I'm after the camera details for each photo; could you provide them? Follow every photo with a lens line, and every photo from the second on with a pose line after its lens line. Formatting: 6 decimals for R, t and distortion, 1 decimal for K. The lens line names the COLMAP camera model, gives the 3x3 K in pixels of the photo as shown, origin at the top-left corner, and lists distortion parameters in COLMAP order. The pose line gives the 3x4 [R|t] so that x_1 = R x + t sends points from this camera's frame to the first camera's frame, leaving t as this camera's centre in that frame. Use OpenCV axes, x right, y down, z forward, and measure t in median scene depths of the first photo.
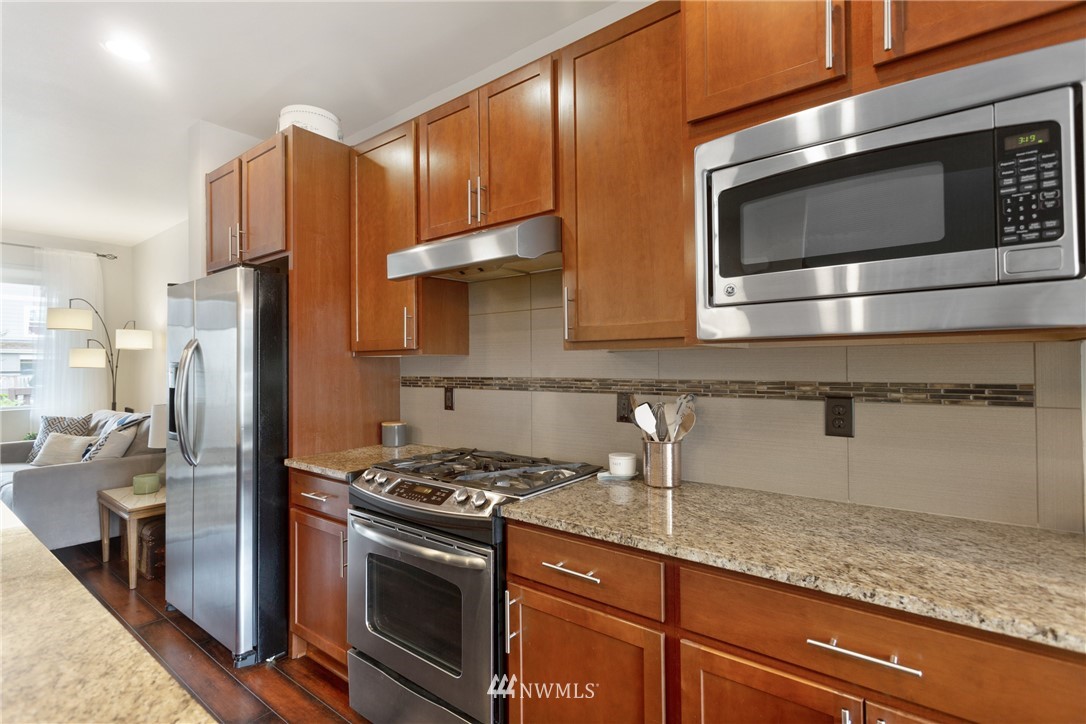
lens RADIAL K [[520.4, 0, 540.4], [0, 520.4, 360.7], [0, 0, 1]] dist [0.003003, -0.000171]
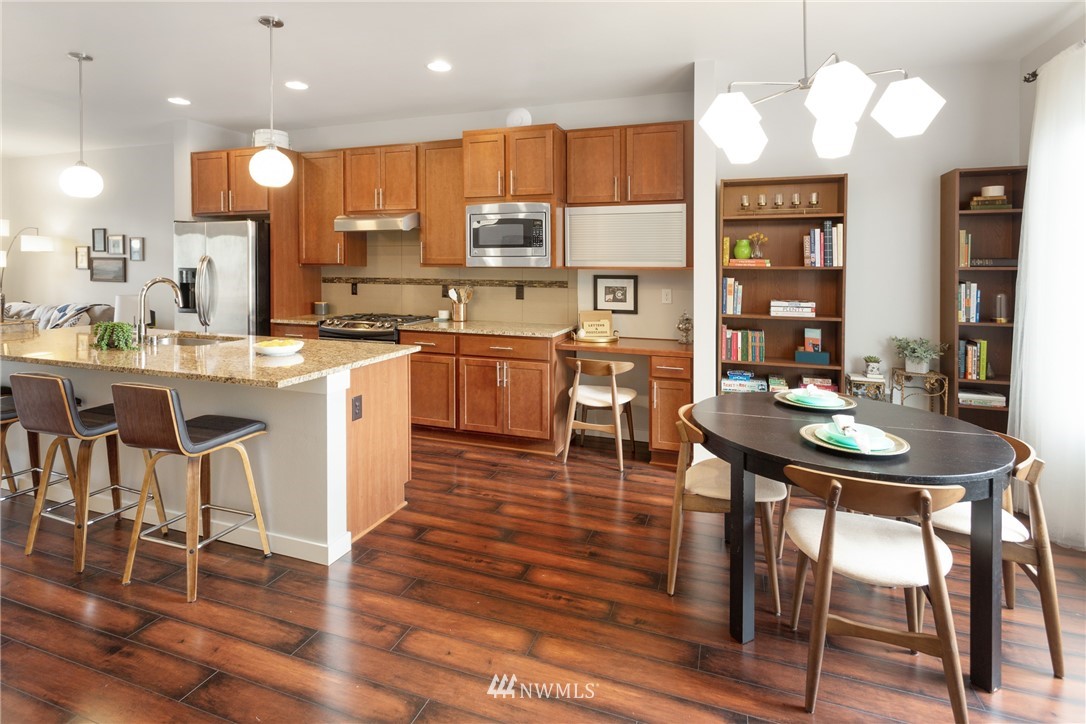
lens RADIAL K [[548.3, 0, 541.8], [0, 548.3, 274.8], [0, 0, 1]] dist [0.004226, 0.001380]
pose [[0.950894, 0.006625, 0.309445, -0.211505], [-0.015318, 0.999553, 0.025670, -0.059561], [-0.309136, -0.029149, 0.950571, -1.647277]]
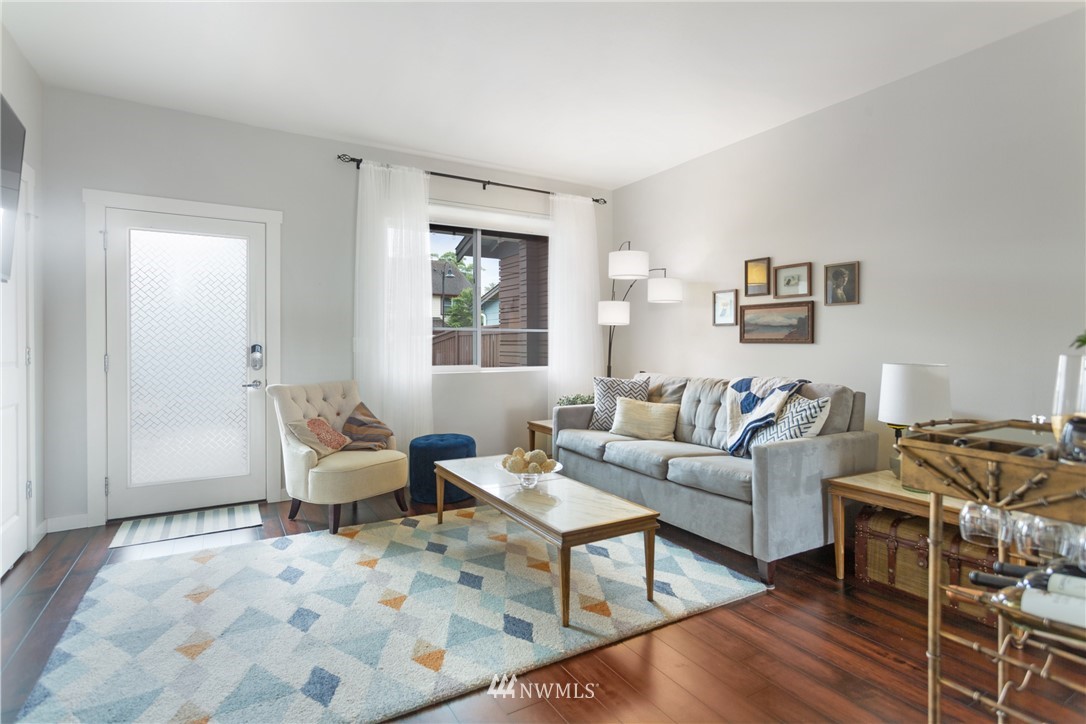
lens RADIAL K [[553.3, 0, 539.7], [0, 553.3, 347.5], [0, 0, 1]] dist [0.002726, 0.001300]
pose [[0.931524, 0.009972, -0.363543, -1.900544], [-0.005344, 0.999891, 0.013732, 0.117177], [0.363640, -0.010849, 0.931476, 0.282162]]
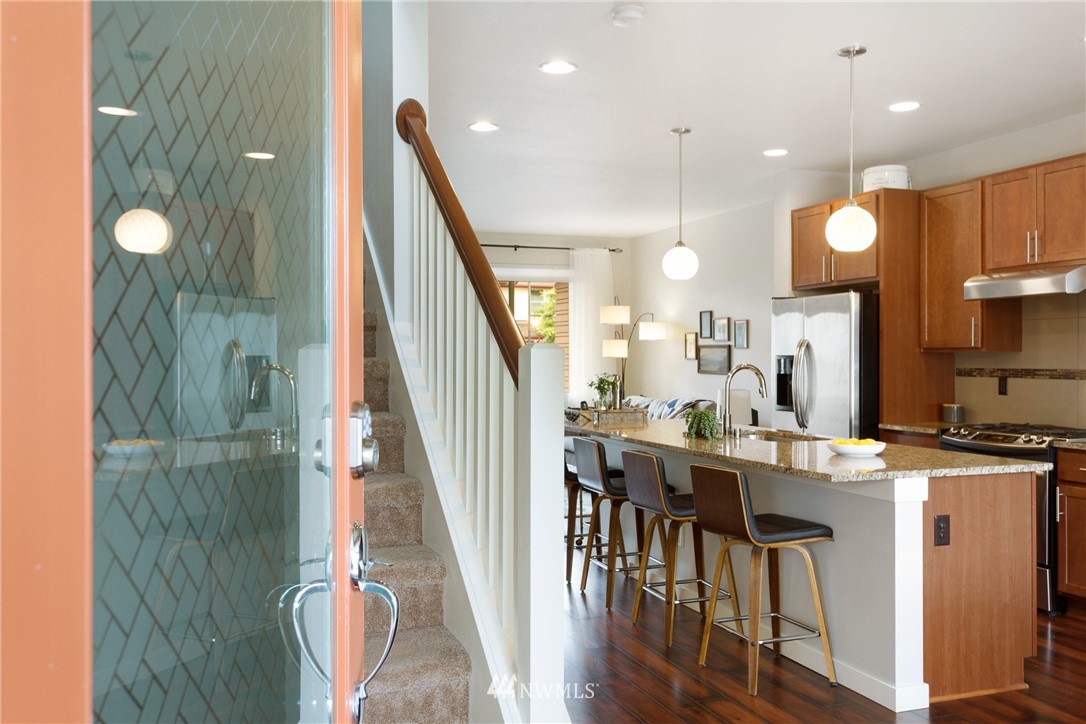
lens RADIAL K [[940.3, 0, 540.3], [0, 940.3, 360.2], [0, 0, 1]] dist [0.024711, -0.006130]
pose [[0.849657, 0.008330, -0.527269, 0.114057], [0.000317, 0.999867, 0.016306, -0.038338], [0.527335, -0.014021, 0.849542, -2.224753]]
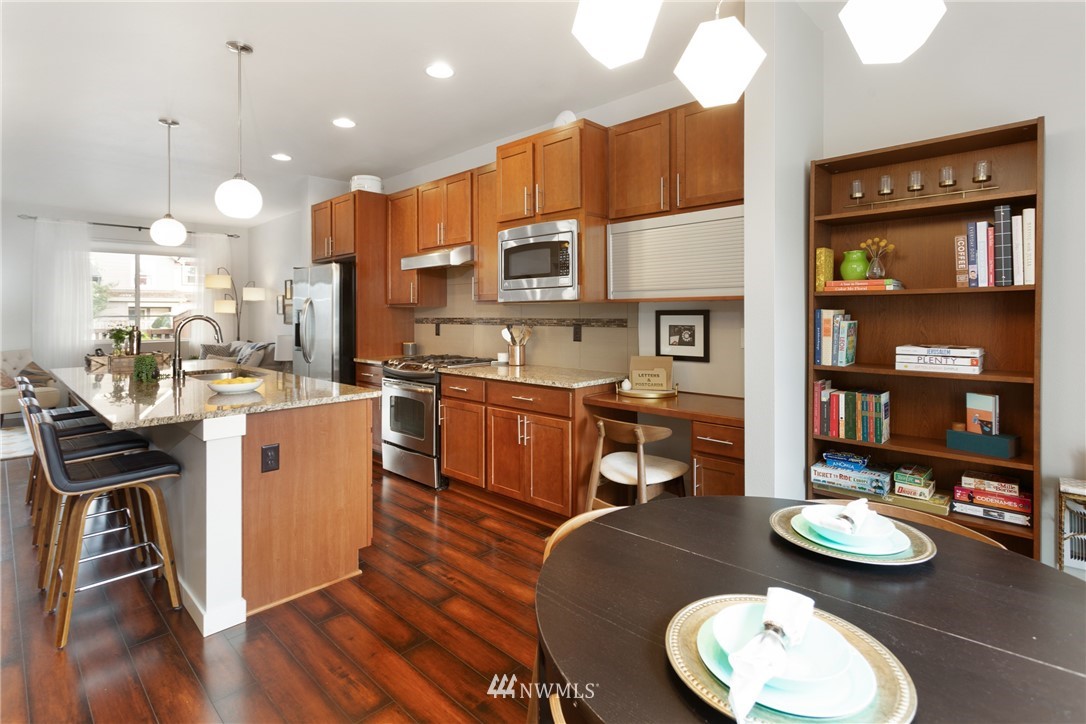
lens RADIAL K [[534.1, 0, 543.9], [0, 534.1, 316.8], [0, 0, 1]] dist [0.003593, 0.000458]
pose [[0.994521, 0.002474, -0.104506, 0.589319], [-0.000737, 0.999861, 0.016657, -0.006914], [0.104533, -0.016488, 0.994385, -1.263294]]
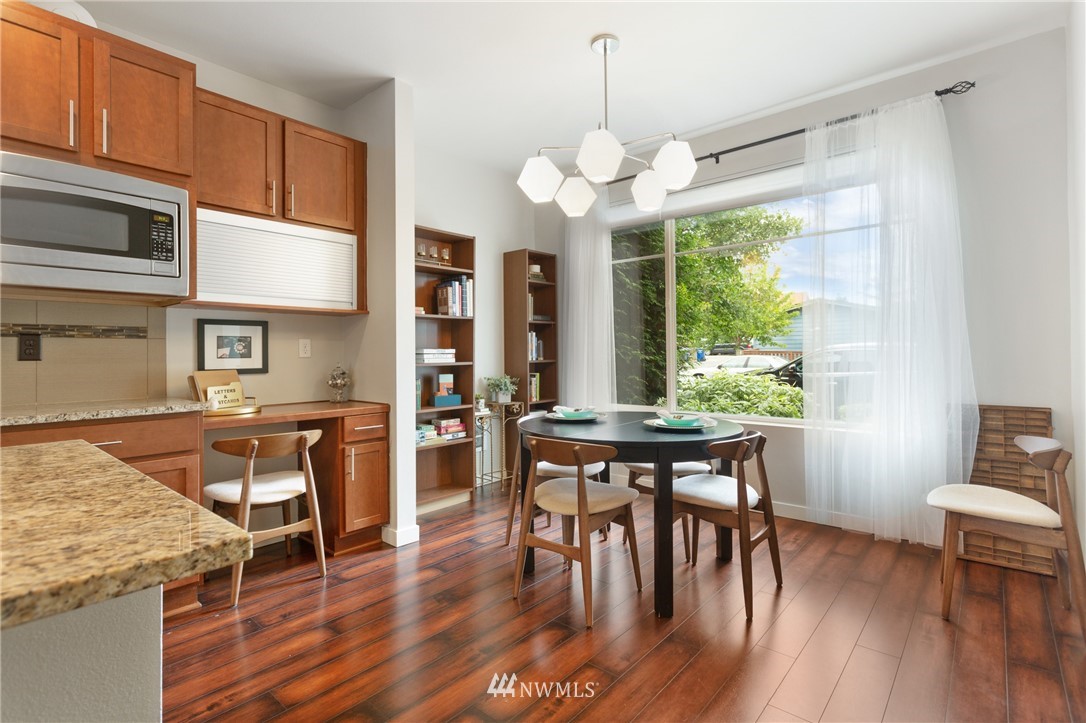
lens RADIAL K [[512.7, 0, 527.9], [0, 512.7, 347.7], [0, 0, 1]] dist [0.003310, 0.000040]
pose [[0.077222, 0.017760, 0.996856, -0.681228], [-0.002907, 0.999841, -0.017588, 0.113998], [-0.997010, -0.001540, 0.077261, -0.463632]]
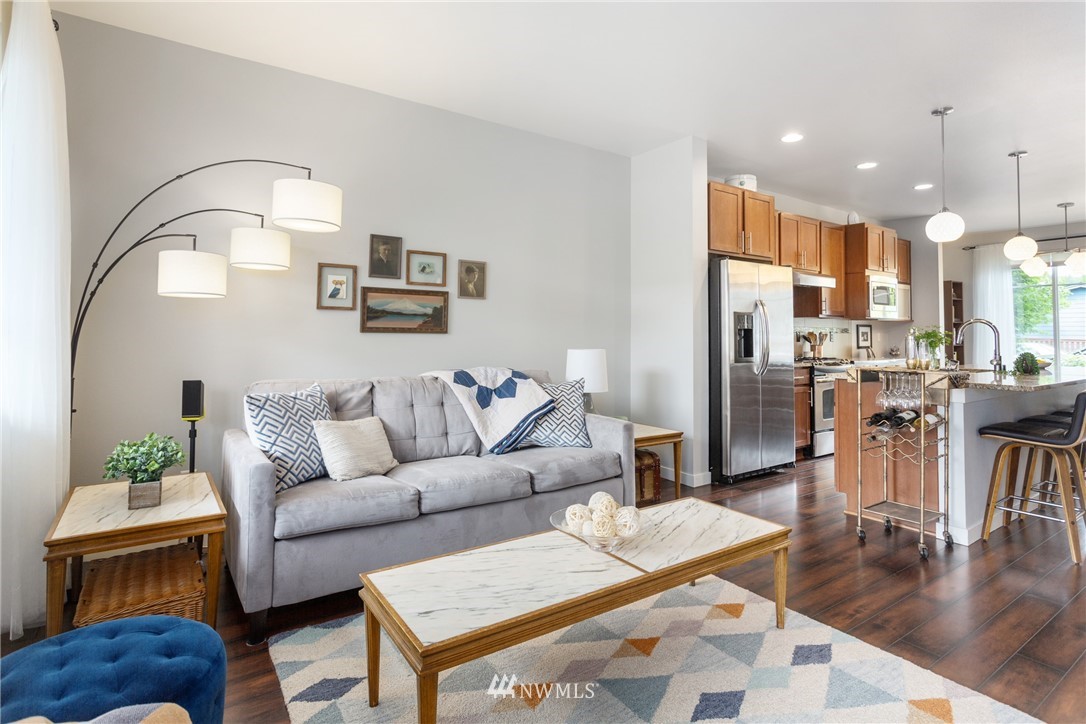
lens RADIAL K [[562.2, 0, 541.7], [0, 562.2, 318.2], [0, 0, 1]] dist [-0.020143, -0.000044]
pose [[0.292694, 0.039236, 0.955401, -3.679702], [-0.016368, 0.999217, -0.036021, 0.138159], [-0.956066, -0.005095, 0.293107, 1.639876]]
